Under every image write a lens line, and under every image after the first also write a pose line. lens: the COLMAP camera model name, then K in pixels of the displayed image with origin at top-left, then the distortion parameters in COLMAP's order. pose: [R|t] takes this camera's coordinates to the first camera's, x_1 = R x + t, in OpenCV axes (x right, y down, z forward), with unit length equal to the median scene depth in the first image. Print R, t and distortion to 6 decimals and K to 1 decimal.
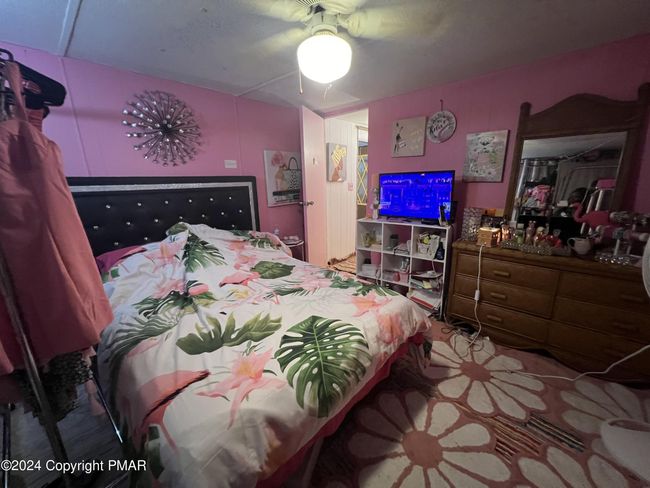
lens RADIAL K [[261.9, 0, 324.4], [0, 261.9, 243.6], [0, 0, 1]] dist [-0.001324, 0.000346]
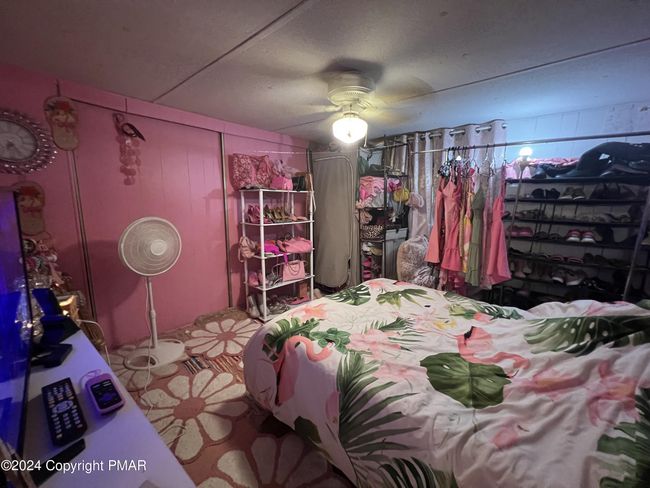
lens RADIAL K [[263.0, 0, 326.2], [0, 263.0, 244.1], [0, 0, 1]] dist [-0.000056, -0.000004]
pose [[-0.999539, 0.007215, -0.029497, 0.126902], [-0.005526, 0.911925, 0.410320, -0.466243], [0.029859, 0.410294, -0.911464, 1.777393]]
